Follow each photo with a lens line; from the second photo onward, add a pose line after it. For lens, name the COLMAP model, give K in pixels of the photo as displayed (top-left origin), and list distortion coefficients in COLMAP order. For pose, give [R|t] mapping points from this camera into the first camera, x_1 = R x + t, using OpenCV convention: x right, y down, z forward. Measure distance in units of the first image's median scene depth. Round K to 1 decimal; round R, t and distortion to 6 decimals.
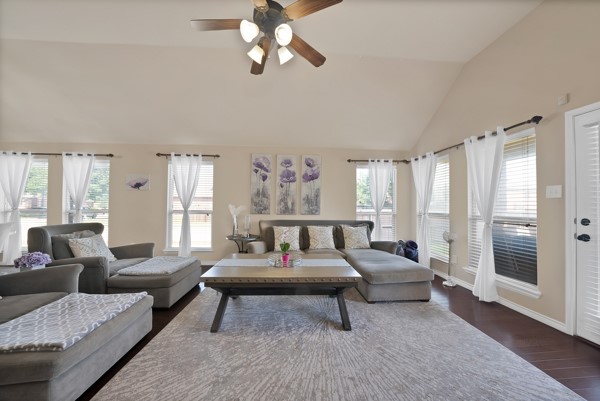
lens RADIAL K [[214.5, 0, 300.4], [0, 214.5, 203.0], [0, 0, 1]] dist [-0.023381, 0.000150]
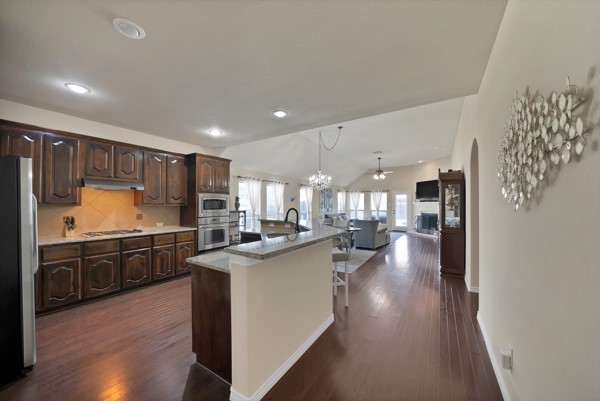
lens RADIAL K [[219.6, 0, 298.0], [0, 219.6, 202.1], [0, 0, 1]] dist [-0.020687, 0.000591]
pose [[0.605274, -0.000734, 0.796017, -2.257821], [-0.009966, 0.999914, 0.008500, -0.075342], [-0.795955, -0.013079, 0.605215, -0.251246]]
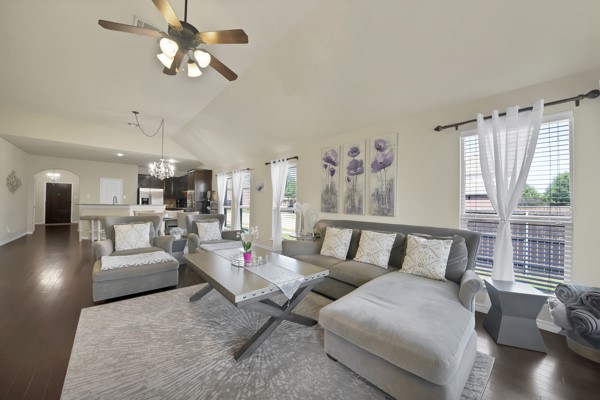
lens RADIAL K [[219.6, 0, 298.0], [0, 219.6, 201.6], [0, 0, 1]] dist [-0.020687, 0.000591]
pose [[0.614553, -0.007855, -0.788836, 0.466605], [0.003518, 0.999968, -0.007216, 0.010032], [0.788868, 0.001660, 0.614561, 0.318830]]
